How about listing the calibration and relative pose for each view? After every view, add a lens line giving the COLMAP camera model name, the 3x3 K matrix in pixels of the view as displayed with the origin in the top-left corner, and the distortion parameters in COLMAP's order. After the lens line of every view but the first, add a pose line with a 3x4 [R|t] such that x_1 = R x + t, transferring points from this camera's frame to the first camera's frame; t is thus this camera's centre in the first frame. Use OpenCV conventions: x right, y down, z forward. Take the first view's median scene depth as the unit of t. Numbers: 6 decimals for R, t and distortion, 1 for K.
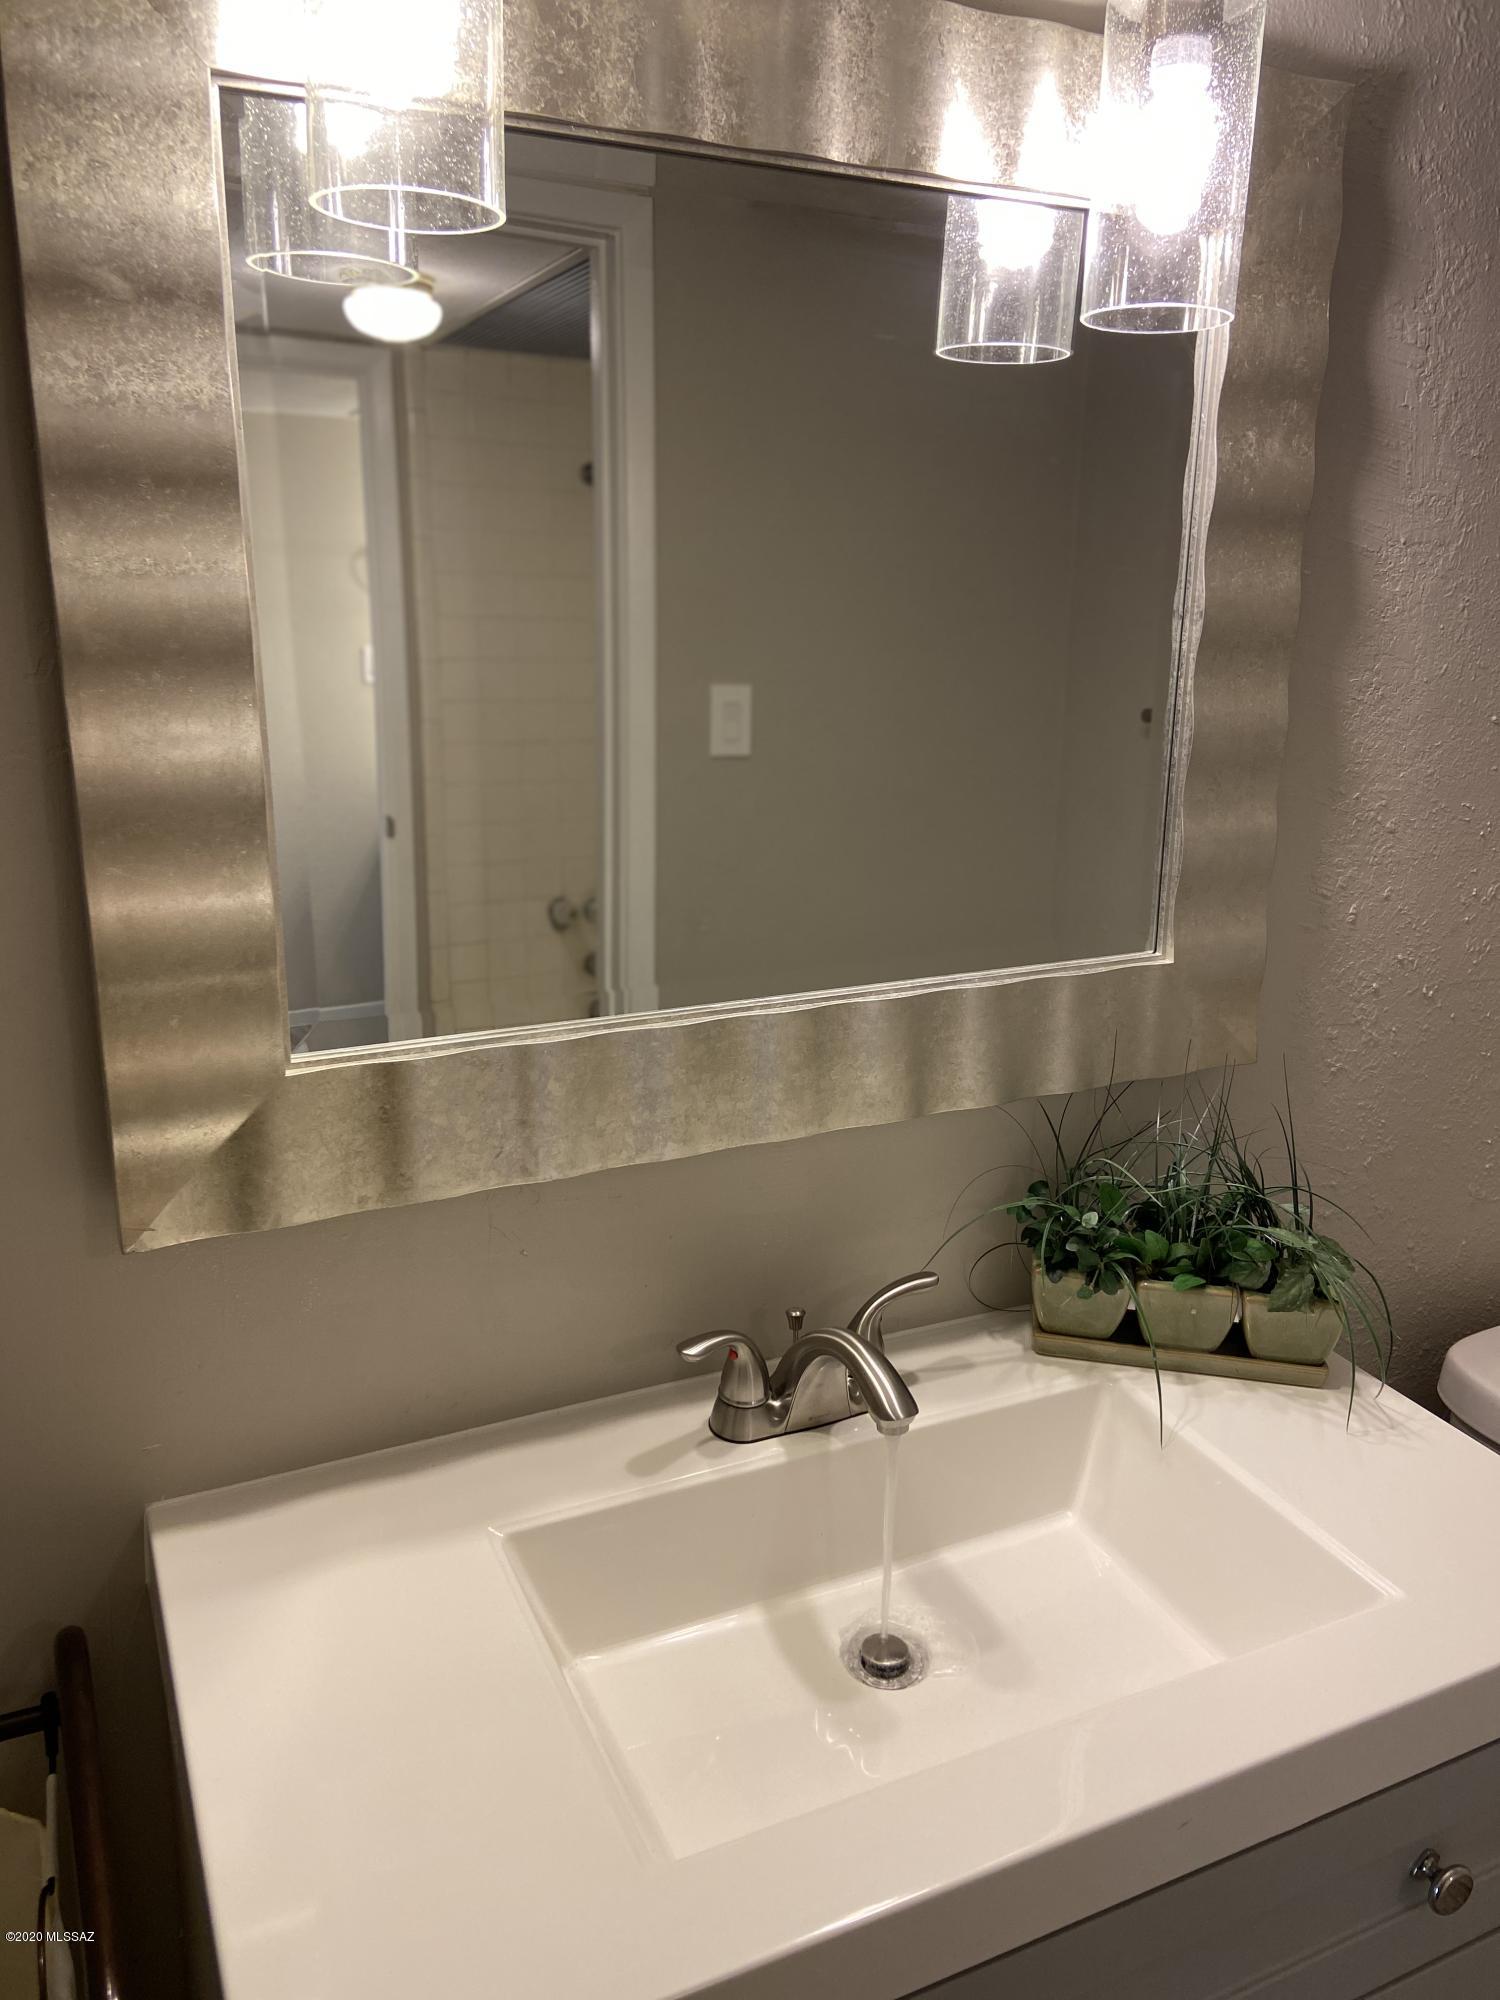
lens RADIAL K [[1513.1, 0, 776.3], [0, 1513.1, 986.8], [0, 0, 1]] dist [0.126281, -0.150707]
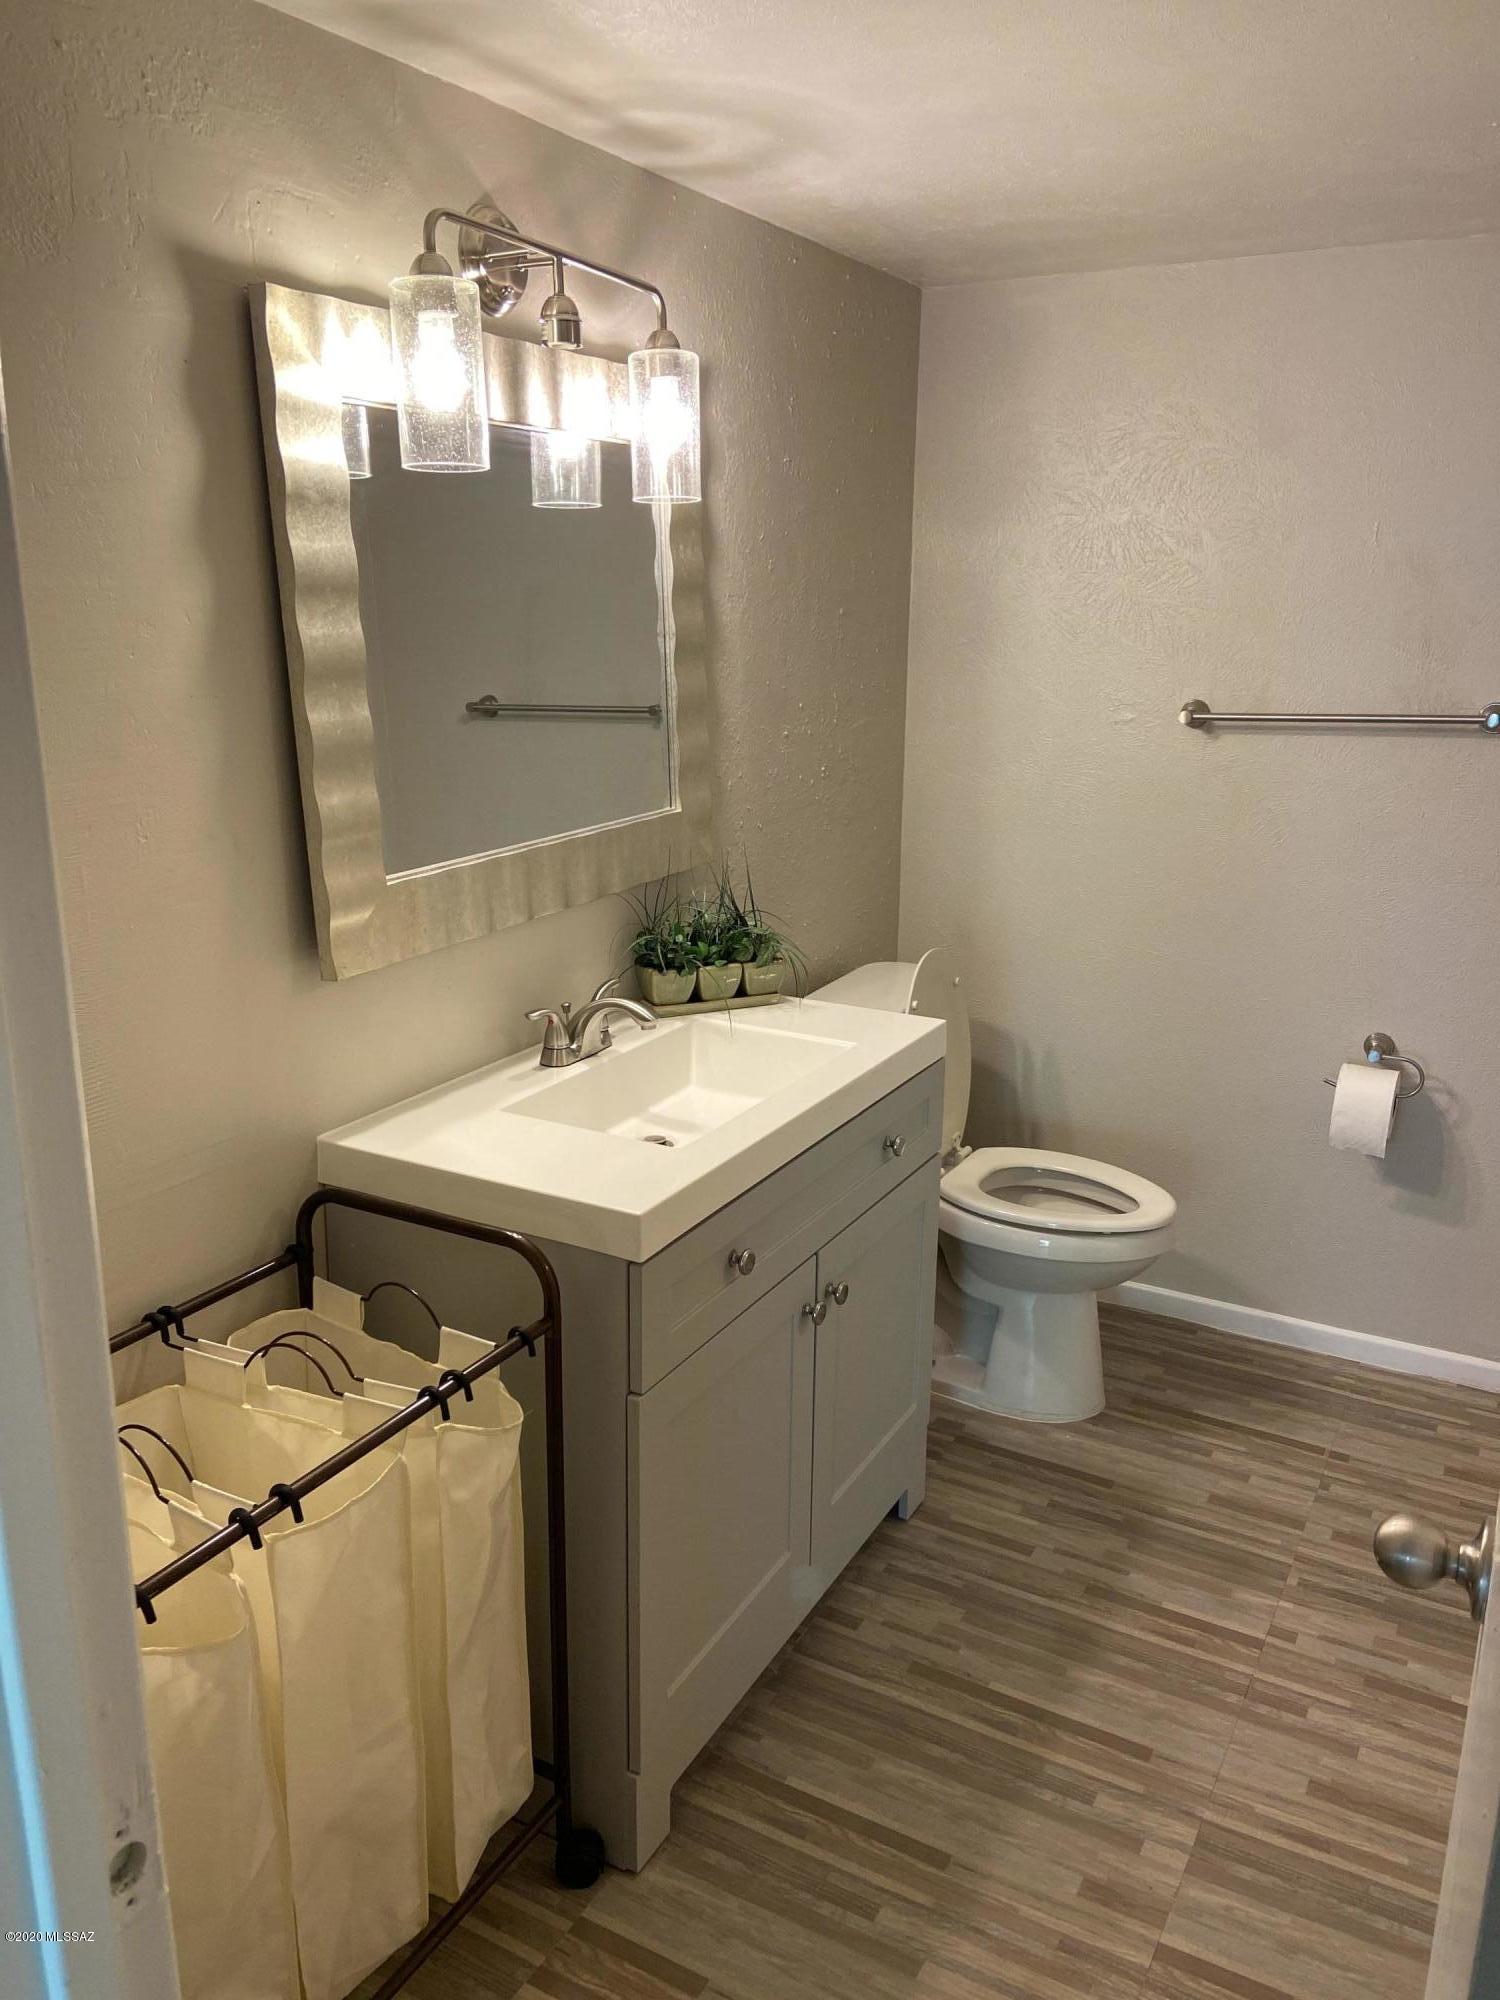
lens RADIAL K [[1507.1, 0, 761.4], [0, 1507.1, 992.0], [0, 0, 1]] dist [0.118873, -0.153354]
pose [[0.808464, -0.167311, 0.564263, -0.825866], [0.164531, 0.984766, 0.056259, 0.126428], [-0.565080, 0.047355, 0.823676, -0.681901]]
